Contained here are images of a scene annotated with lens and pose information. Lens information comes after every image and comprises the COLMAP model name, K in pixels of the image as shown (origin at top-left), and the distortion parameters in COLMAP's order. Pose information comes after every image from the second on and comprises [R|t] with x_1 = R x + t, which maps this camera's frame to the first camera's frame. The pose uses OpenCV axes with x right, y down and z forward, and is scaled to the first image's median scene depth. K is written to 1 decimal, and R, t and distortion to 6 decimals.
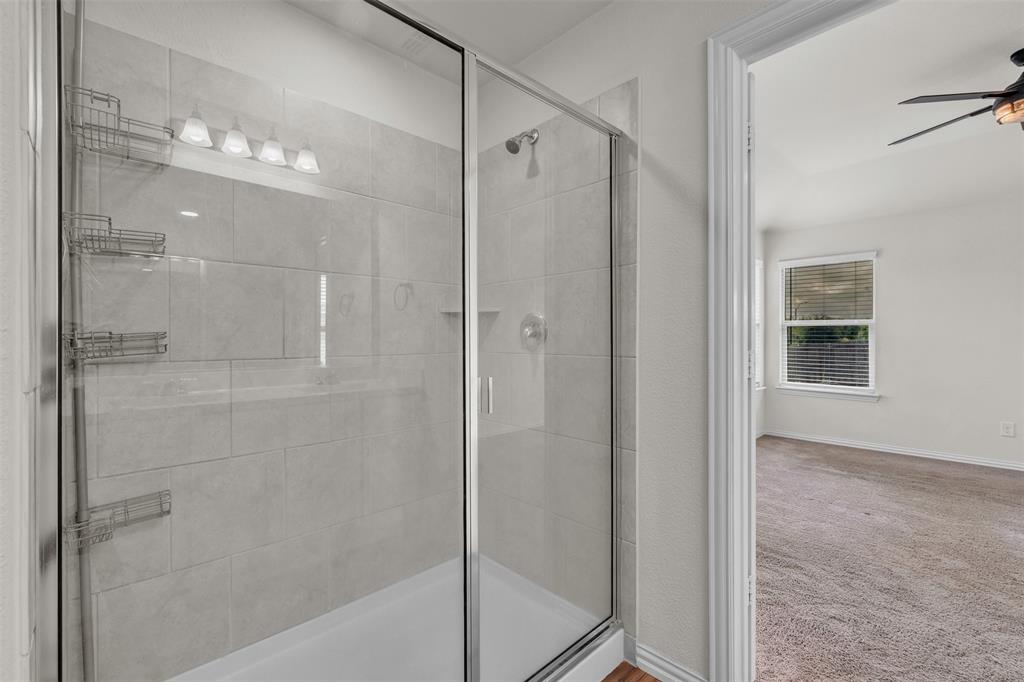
lens RADIAL K [[441.9, 0, 512.0], [0, 441.9, 341.0], [0, 0, 1]] dist [0.000027, 0.000251]
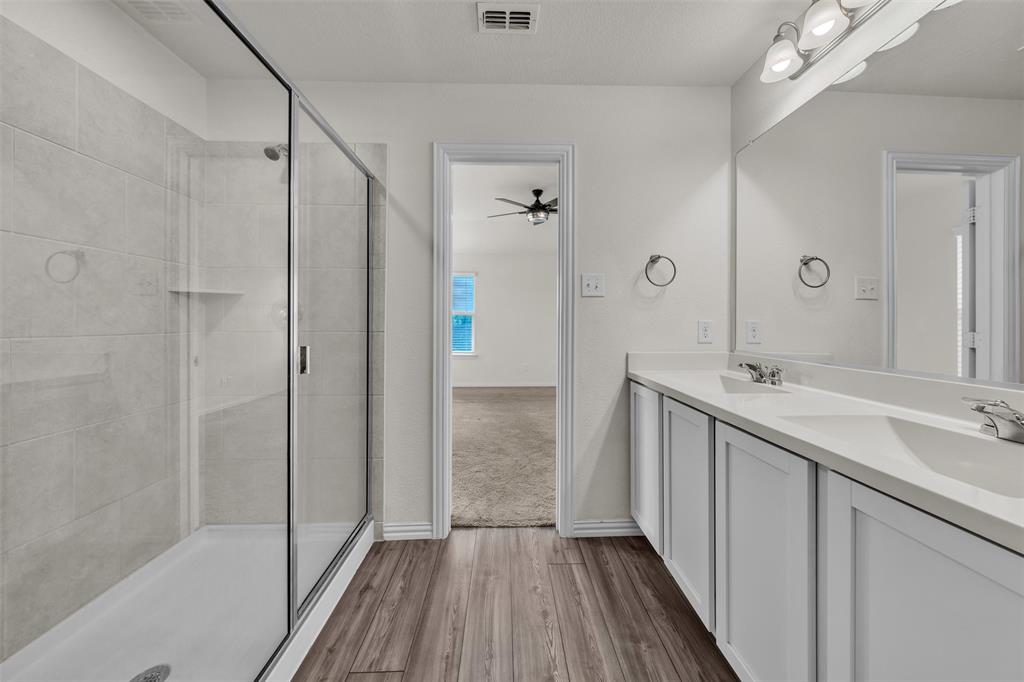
lens RADIAL K [[350.2, 0, 513.7], [0, 350.2, 327.0], [0, 0, 1]] dist [0.000759, 0.000028]
pose [[0.667246, -0.003253, 0.744830, -0.284398], [-0.000782, 0.999987, 0.005068, 0.012780], [-0.744837, -0.003964, 0.667235, -0.101029]]
